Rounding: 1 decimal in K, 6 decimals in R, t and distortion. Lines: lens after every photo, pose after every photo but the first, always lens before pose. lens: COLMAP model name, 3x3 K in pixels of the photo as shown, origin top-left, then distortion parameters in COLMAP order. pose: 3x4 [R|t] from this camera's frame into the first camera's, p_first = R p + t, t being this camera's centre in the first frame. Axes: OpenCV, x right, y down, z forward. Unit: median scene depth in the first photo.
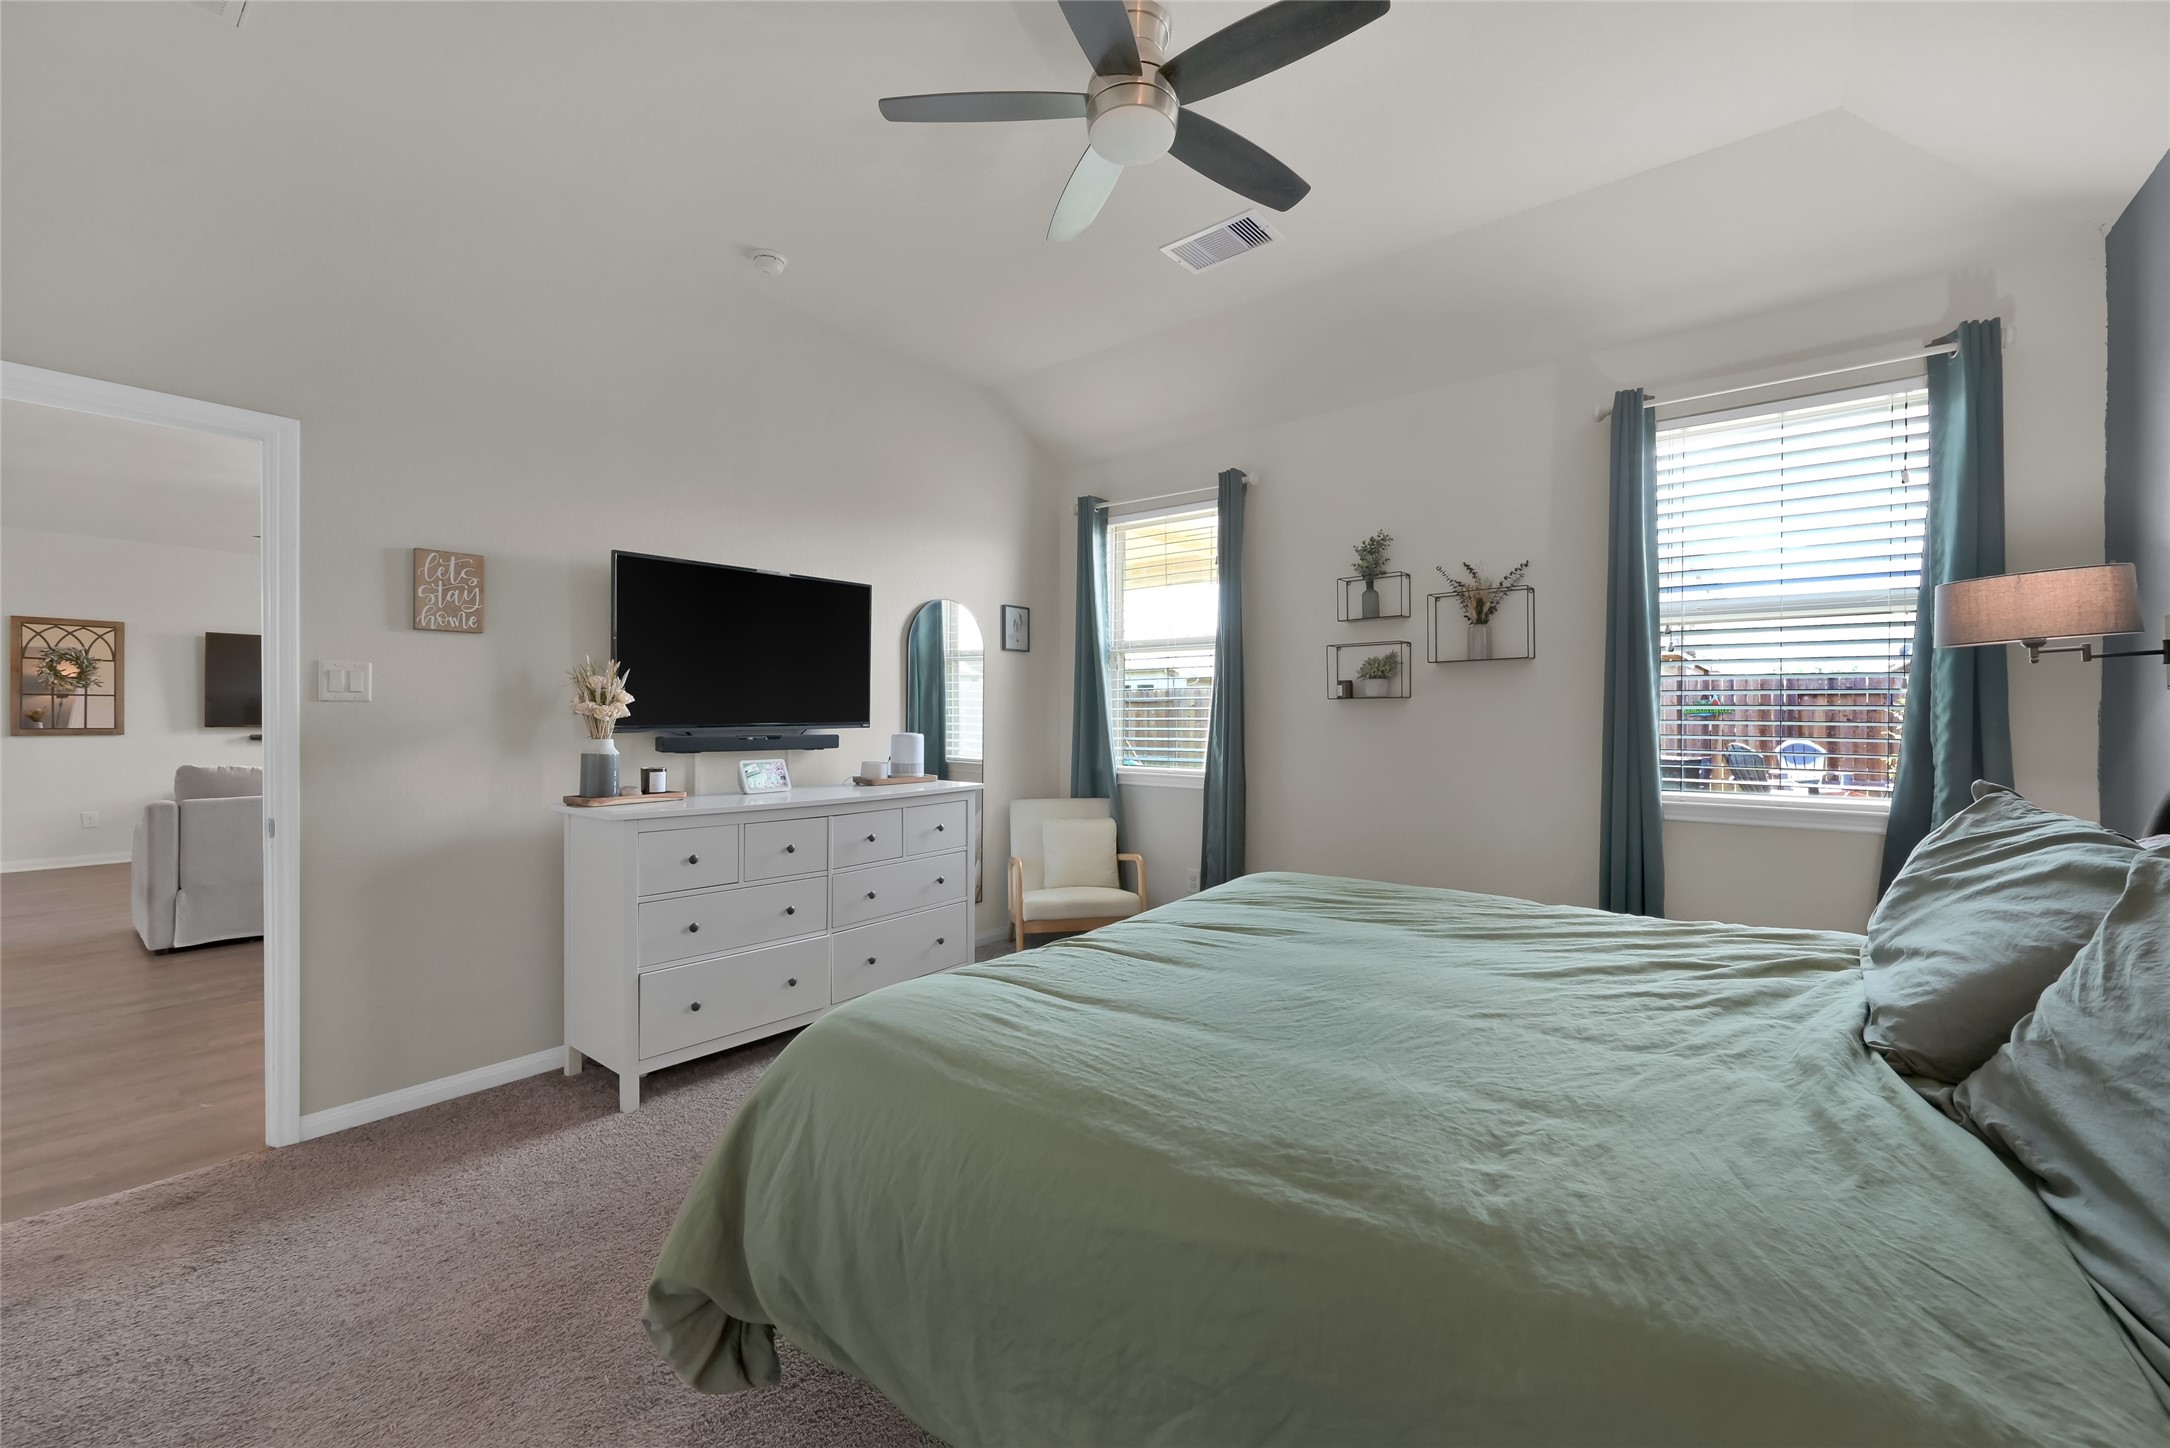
lens RADIAL K [[850.0, 0, 1089.0], [0, 850.0, 715.3], [0, 0, 1]] dist [-0.001675, -0.000131]
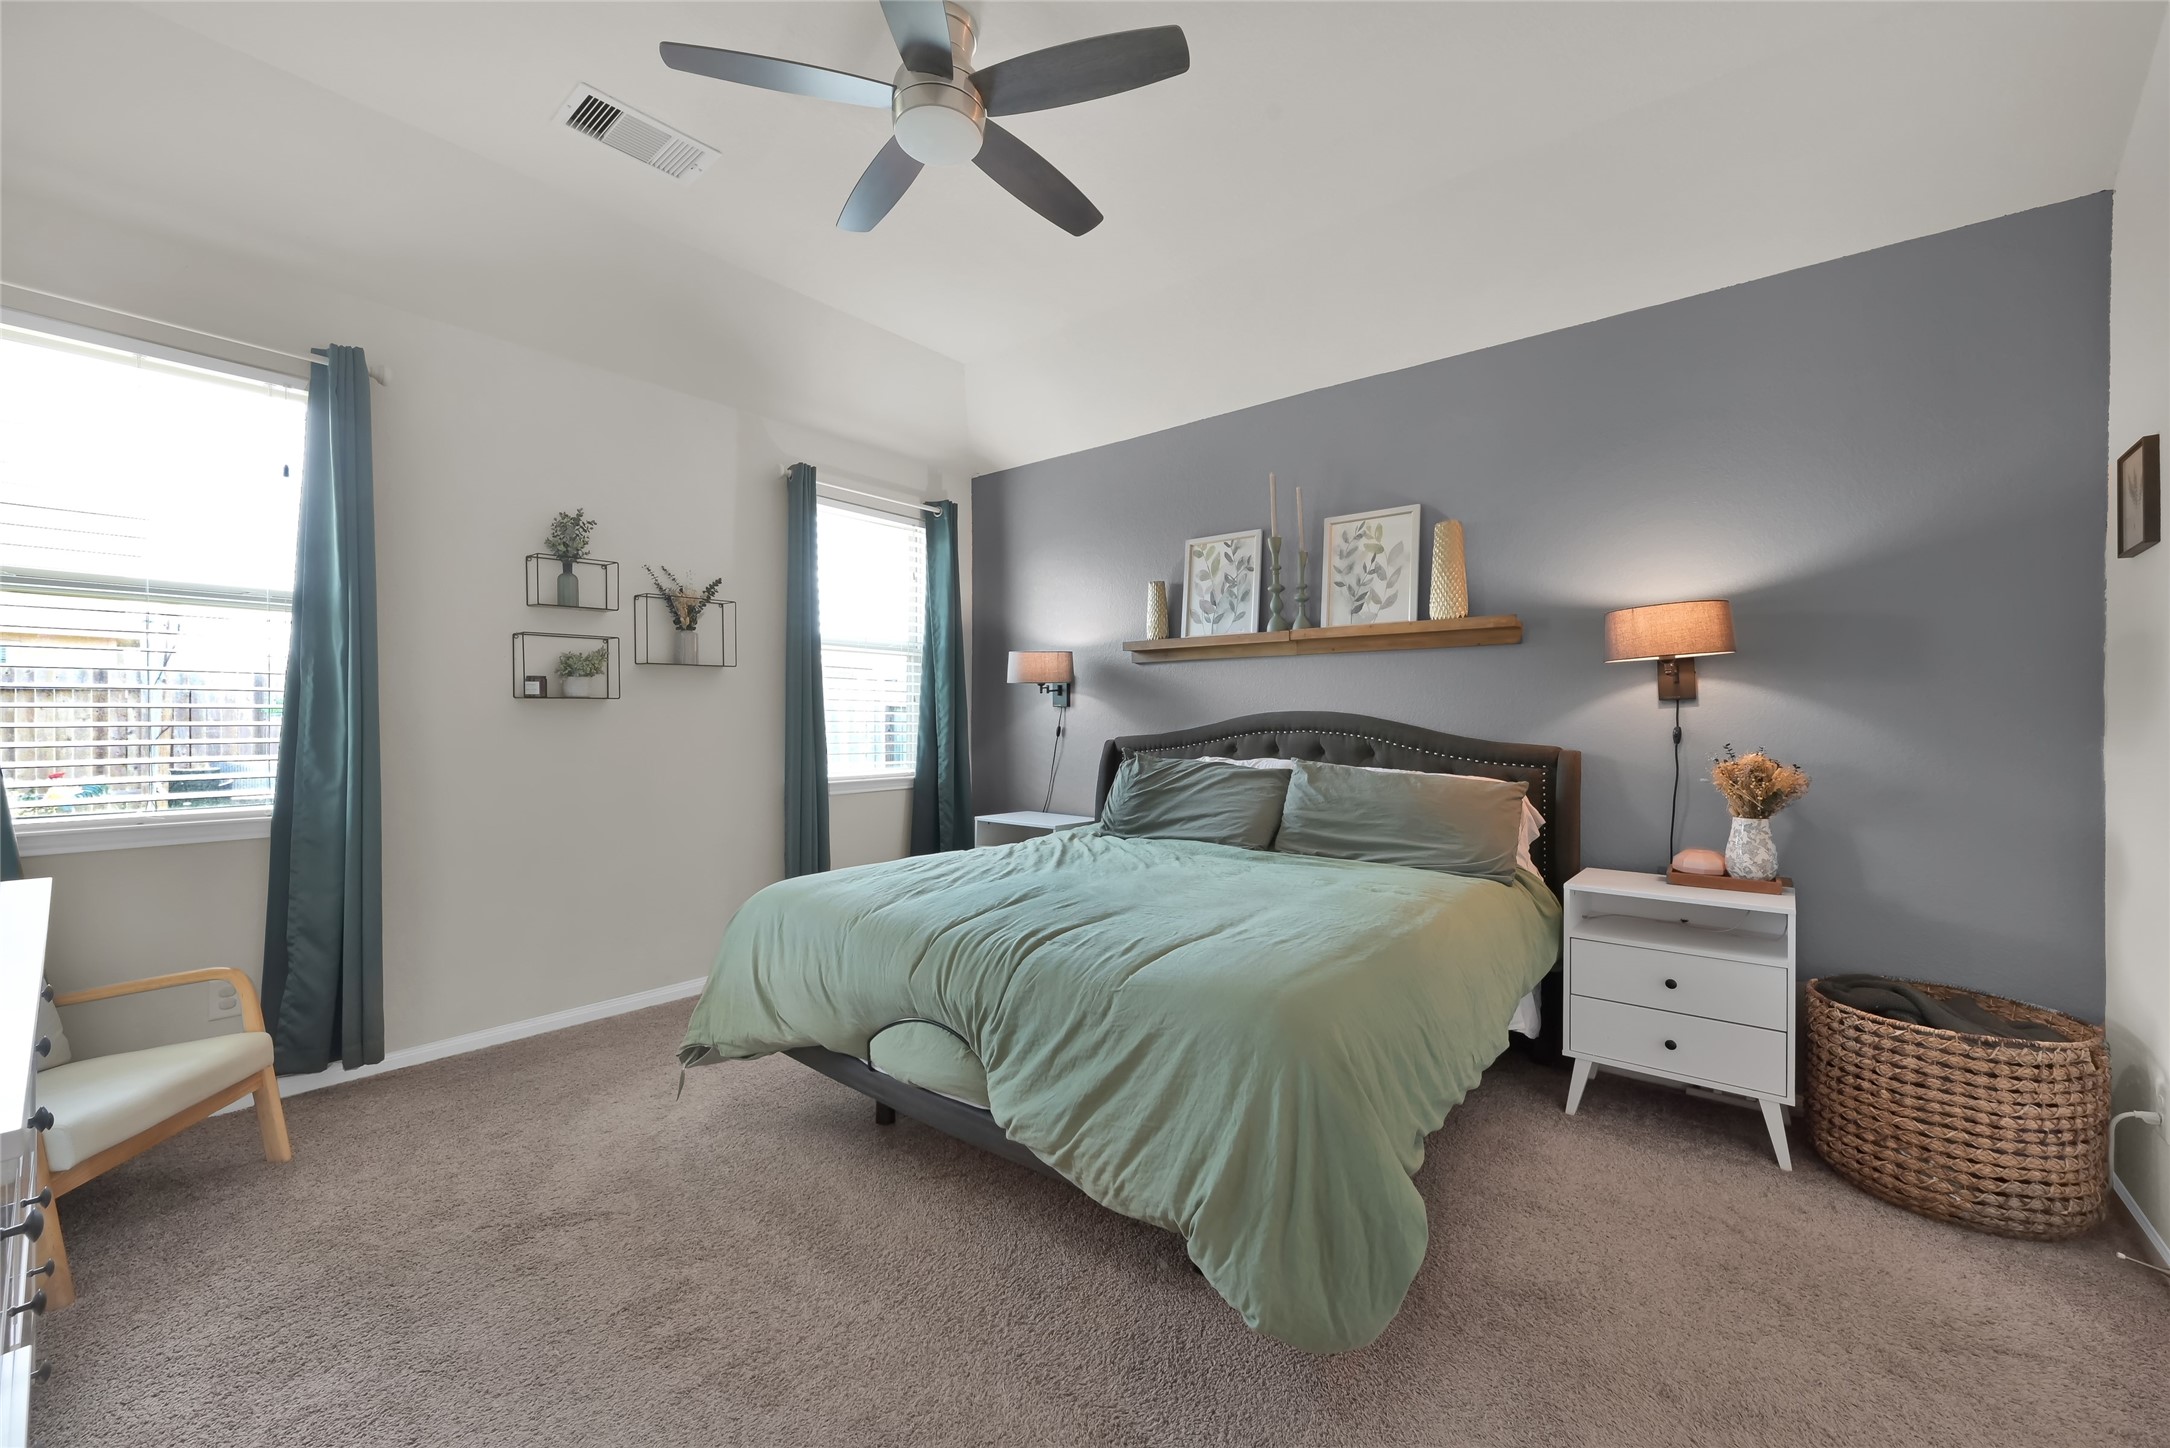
lens RADIAL K [[850.0, 0, 1089.0], [0, 850.0, 715.3], [0, 0, 1]] dist [-0.001675, -0.000131]
pose [[0.016143, -0.004652, 0.999859, -0.549098], [-0.005293, 0.999975, 0.004738, -0.009402], [-0.999856, -0.005369, 0.016118, 0.465503]]
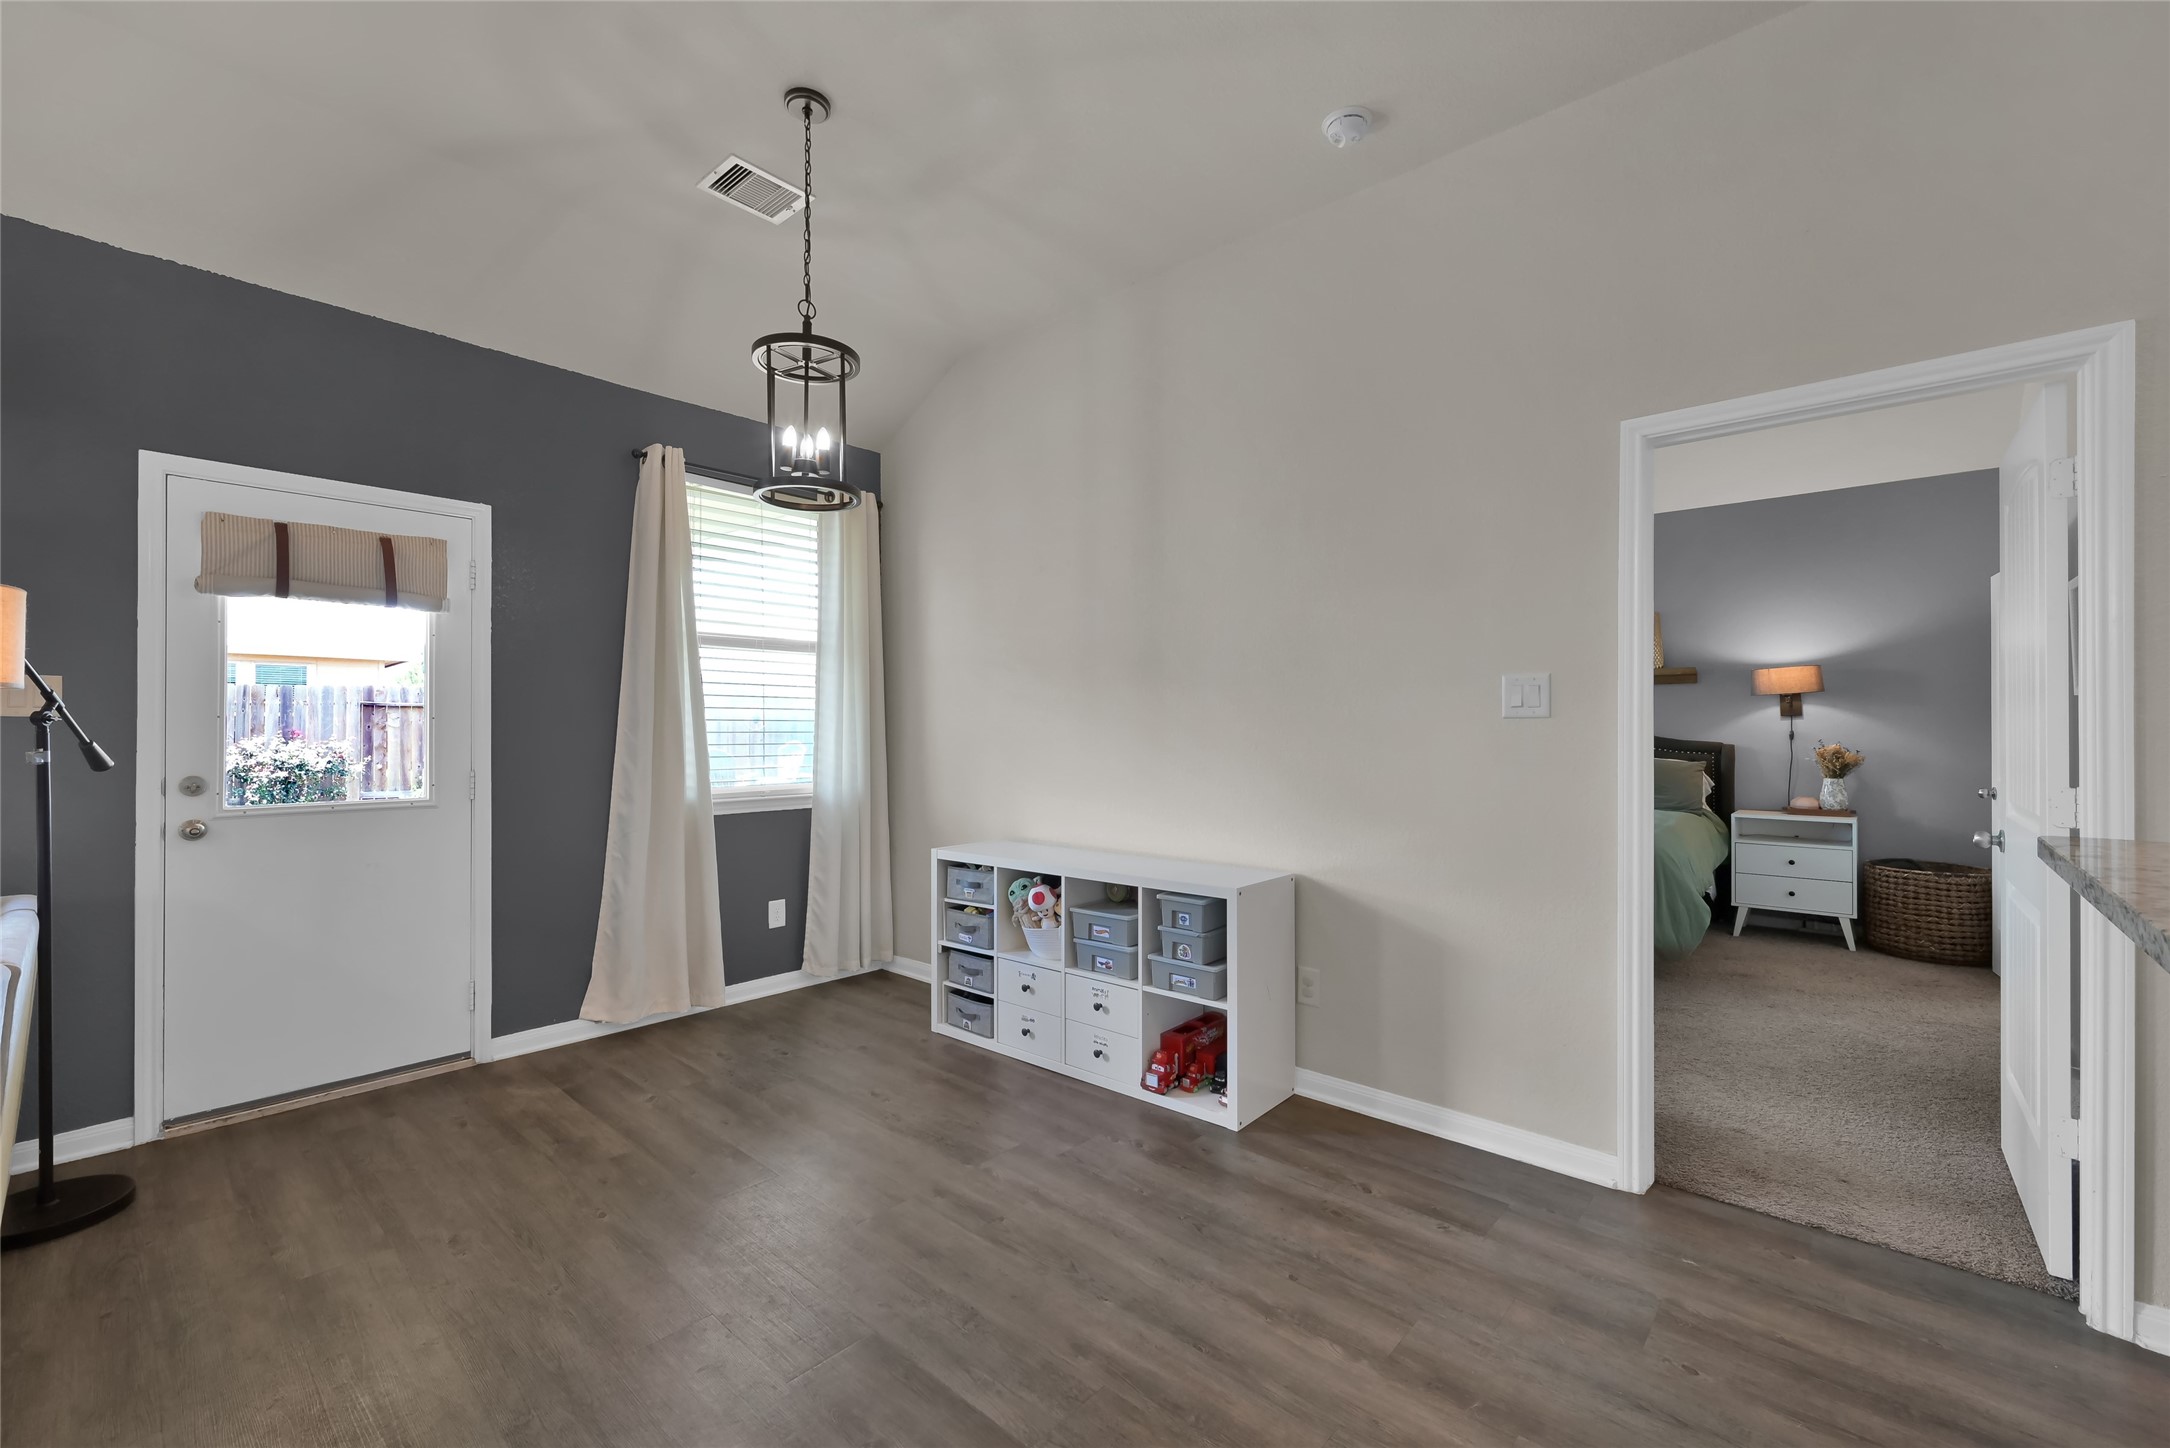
lens RADIAL K [[911.8, 0, 1083.3], [0, 911.8, 716.6], [0, 0, 1]] dist [0.001094, 0.000101]
pose [[0.046005, 0.004381, 0.998932, -1.014045], [-0.003912, 0.999984, -0.004205, -0.009809], [-0.998934, -0.003715, 0.046021, 0.809871]]
